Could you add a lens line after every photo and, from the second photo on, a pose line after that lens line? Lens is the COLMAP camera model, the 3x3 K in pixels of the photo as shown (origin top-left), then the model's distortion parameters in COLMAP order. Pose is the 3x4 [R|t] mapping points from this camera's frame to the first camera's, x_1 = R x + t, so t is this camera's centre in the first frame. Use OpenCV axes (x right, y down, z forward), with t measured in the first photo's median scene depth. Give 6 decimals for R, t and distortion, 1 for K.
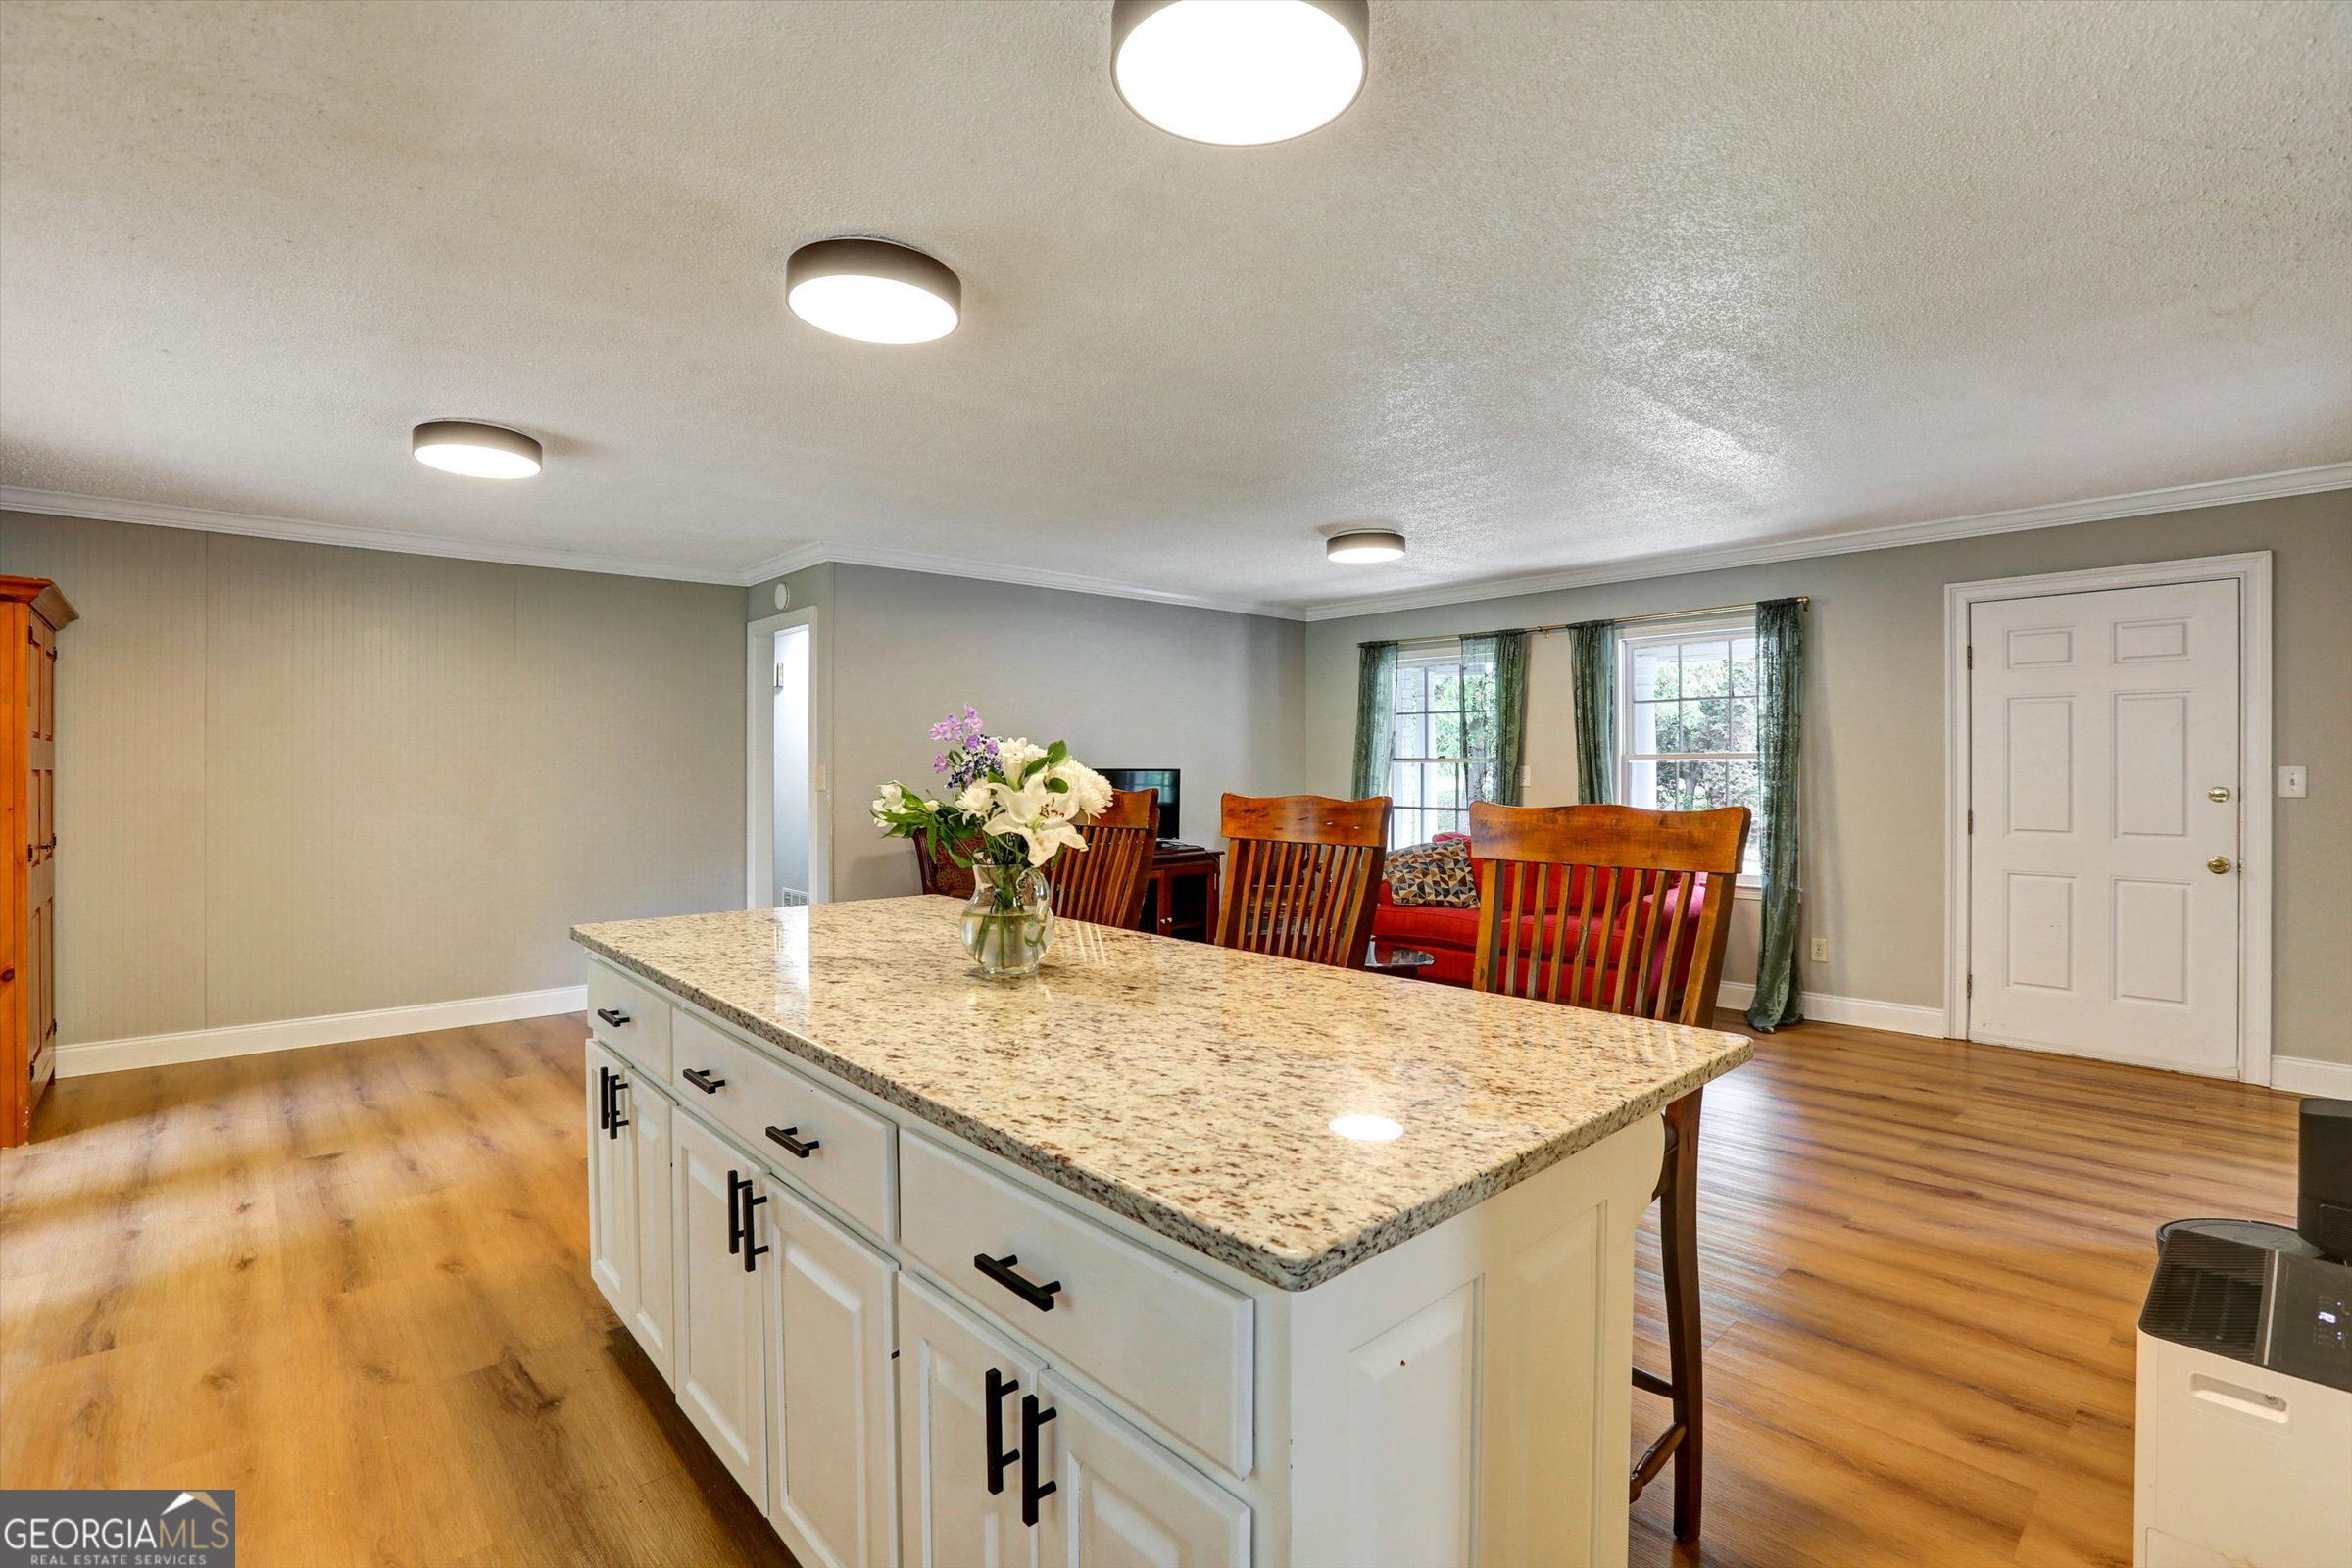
lens RADIAL K [[1092.1, 0, 1182.4], [0, 1092.1, 763.7], [0, 0, 1]] dist [-0.052208, 0.016999]
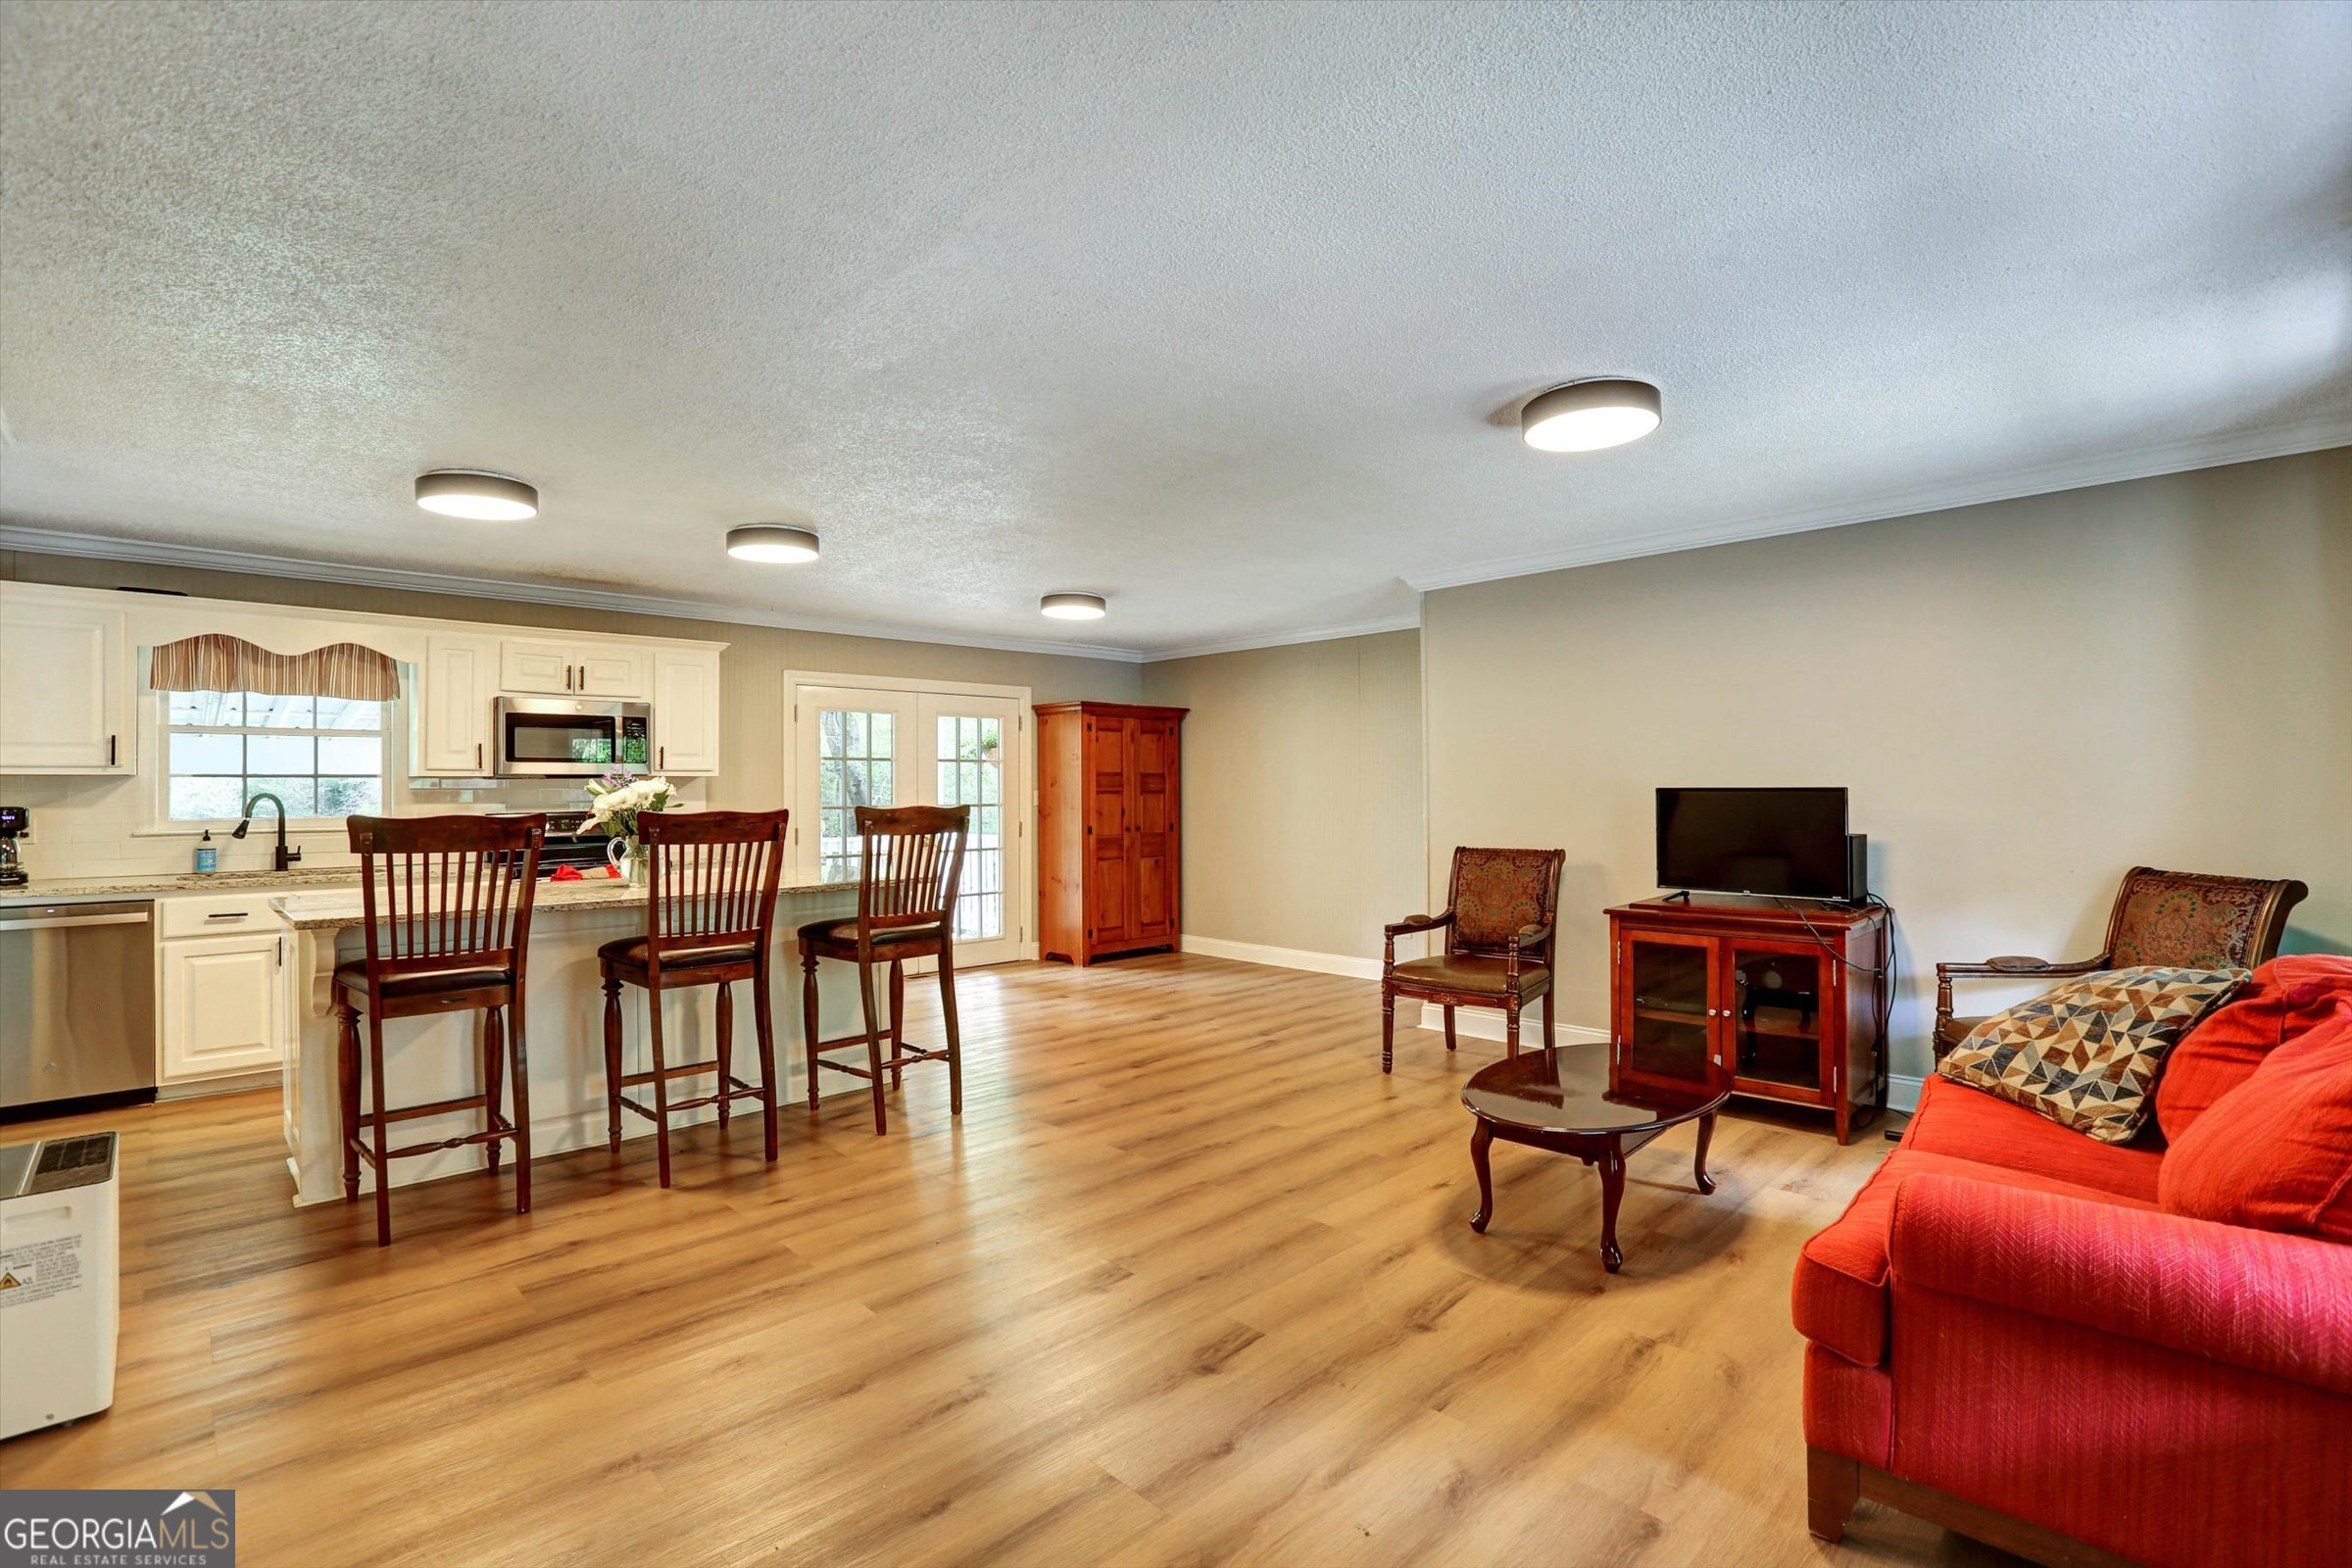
lens RADIAL K [[1092.1, 0, 1158.6], [0, 1092.1, 772.2], [0, 0, 1]] dist [-0.052208, 0.016999]
pose [[0.024132, -0.013915, -0.999612, 1.442554], [0.007071, 0.999880, -0.013748, 0.005598], [0.999684, -0.006736, 0.024228, 1.449219]]
